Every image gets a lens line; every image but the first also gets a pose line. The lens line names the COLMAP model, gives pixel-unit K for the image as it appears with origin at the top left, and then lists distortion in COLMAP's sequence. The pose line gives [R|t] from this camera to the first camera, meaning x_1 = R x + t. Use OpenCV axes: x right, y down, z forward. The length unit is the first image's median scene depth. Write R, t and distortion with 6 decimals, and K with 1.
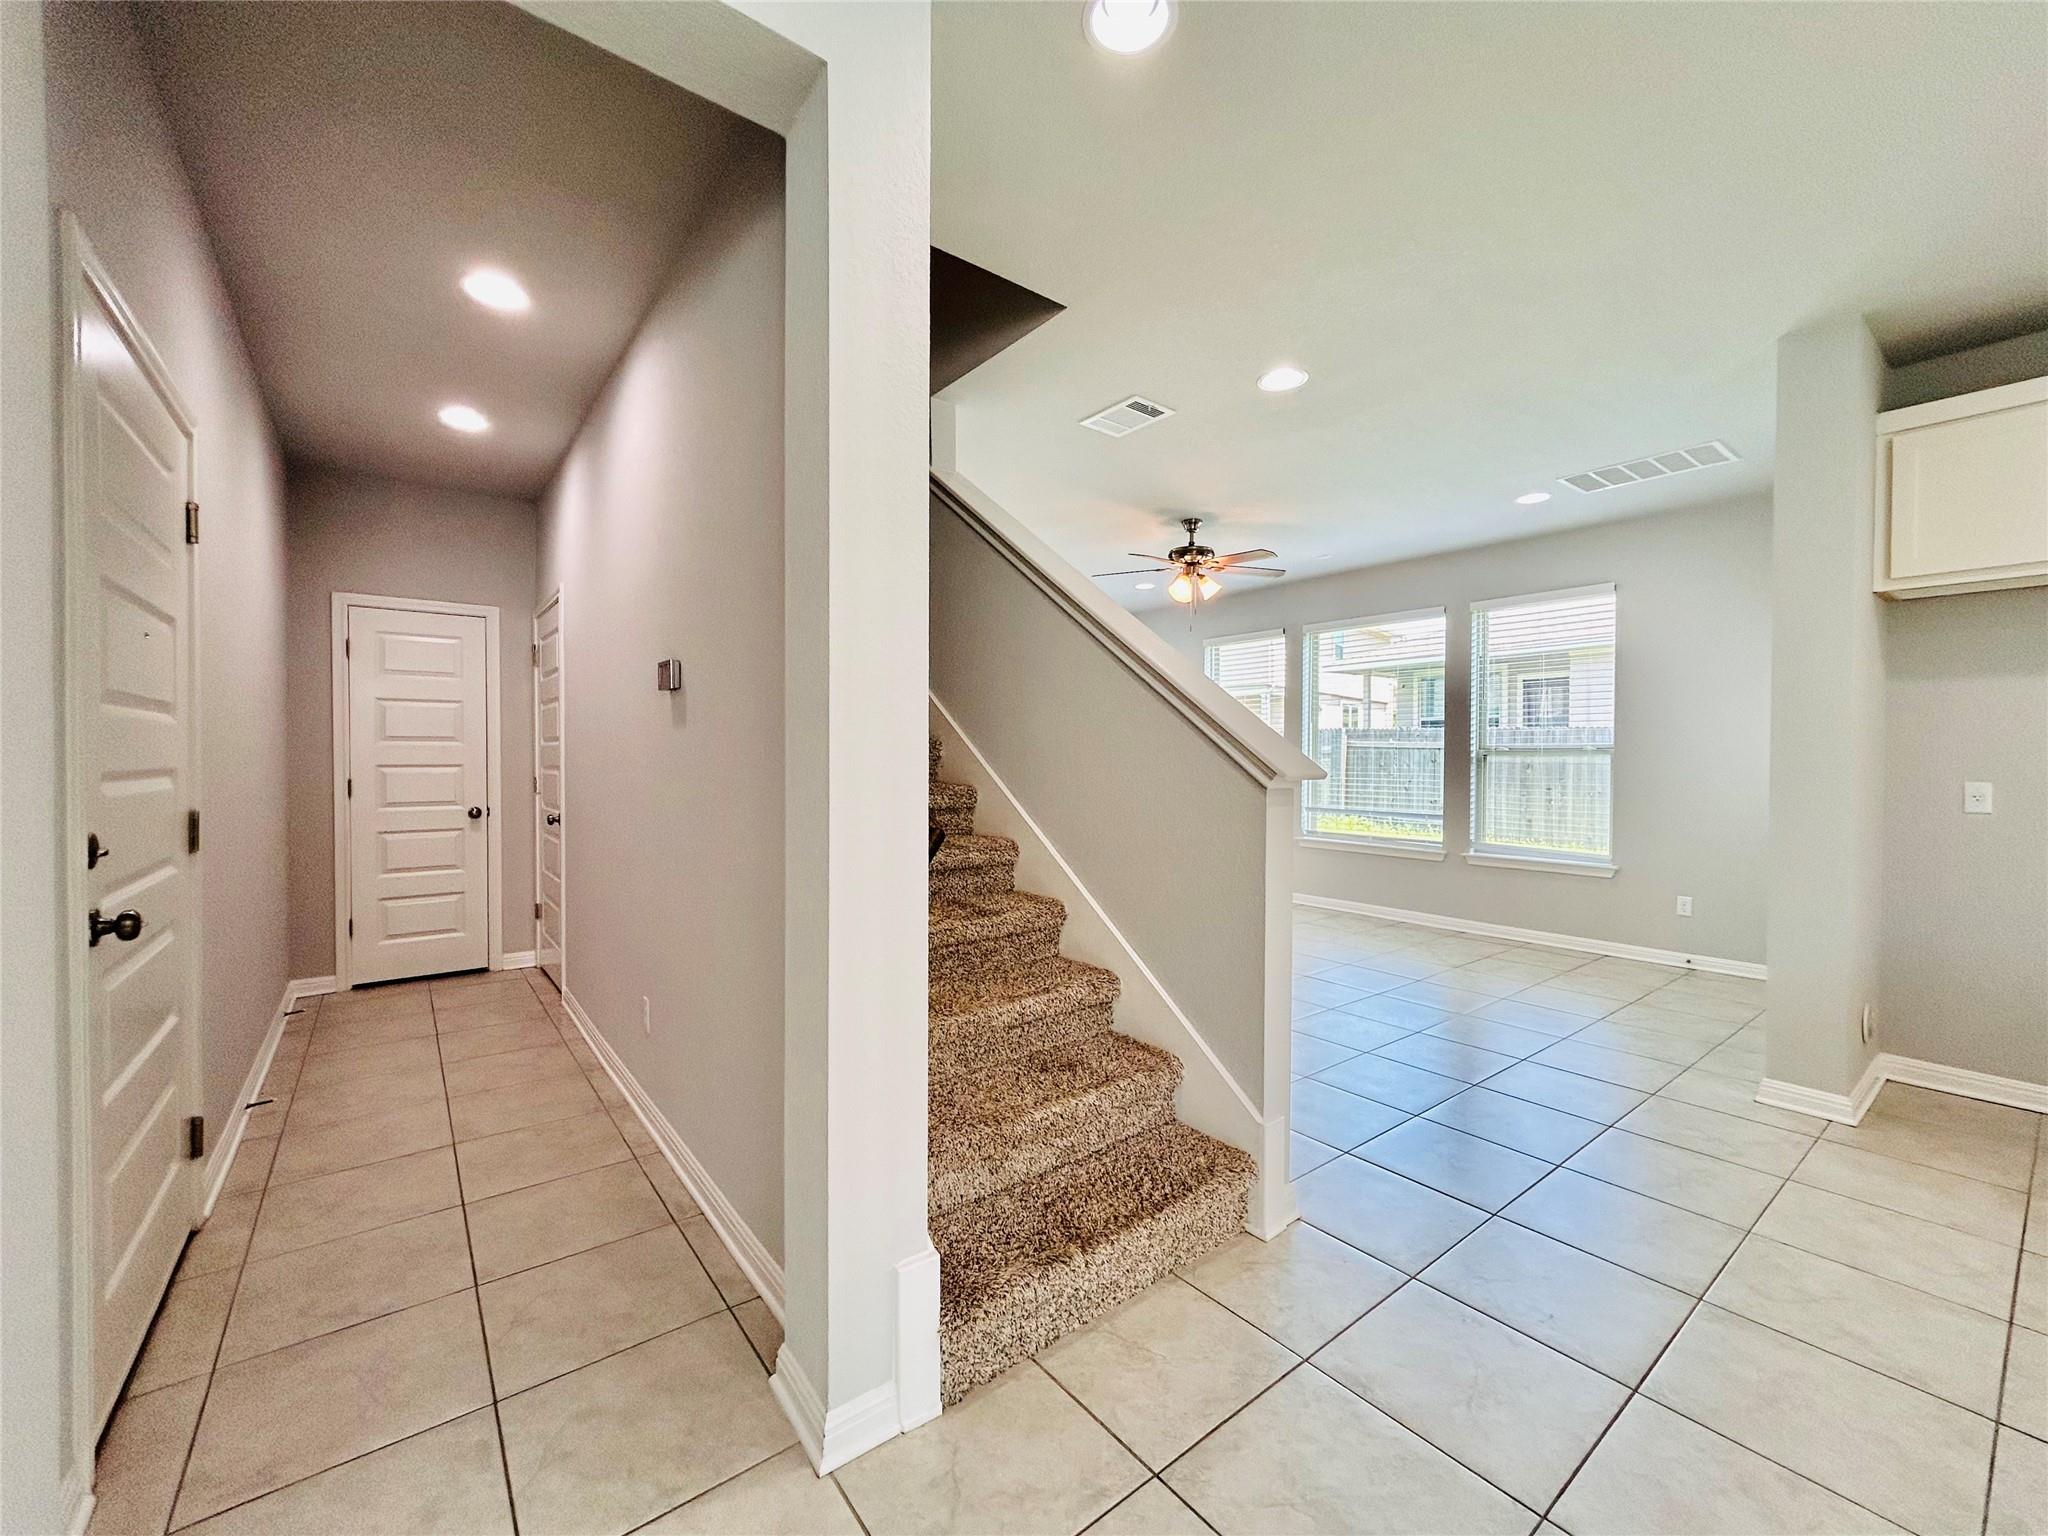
lens RADIAL K [[824.0, 0, 1024.0], [0, 824.0, 767.1], [0, 0, 1]] dist [0.003222, 0.000692]
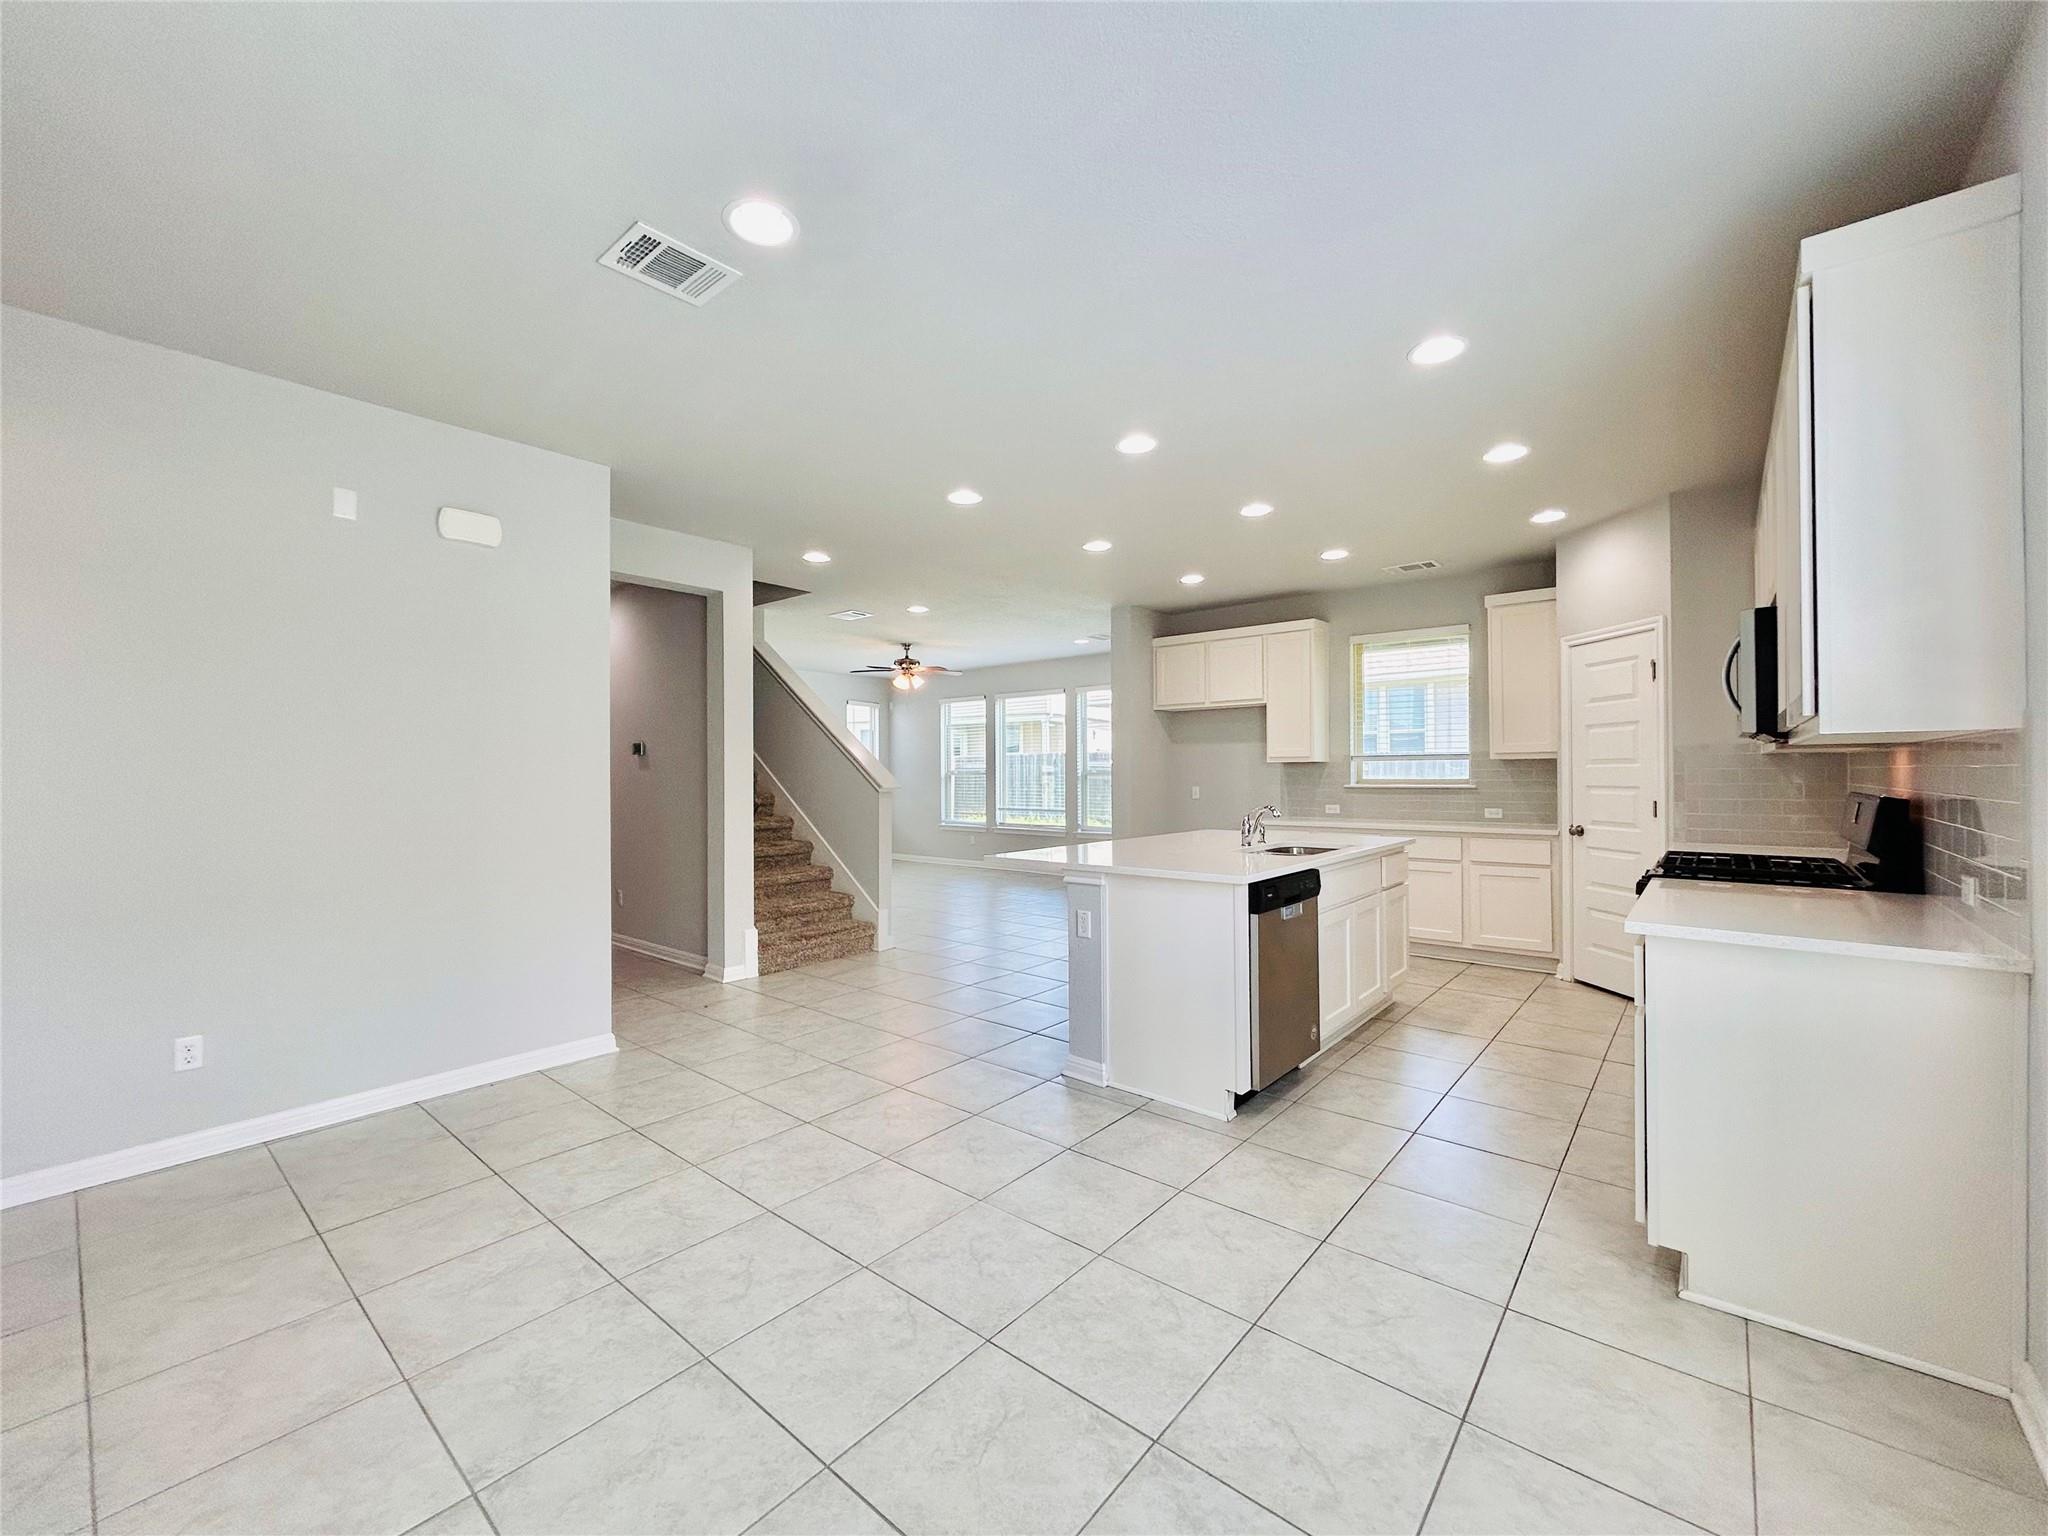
lens RADIAL K [[824.0, 0, 1020.5], [0, 824.0, 758.5], [0, 0, 1]] dist [0.003222, 0.000692]
pose [[0.979120, -0.005443, 0.203212, 0.146261], [0.011545, 0.999517, -0.028853, -0.001293], [-0.202956, 0.030596, 0.978710, -1.384287]]
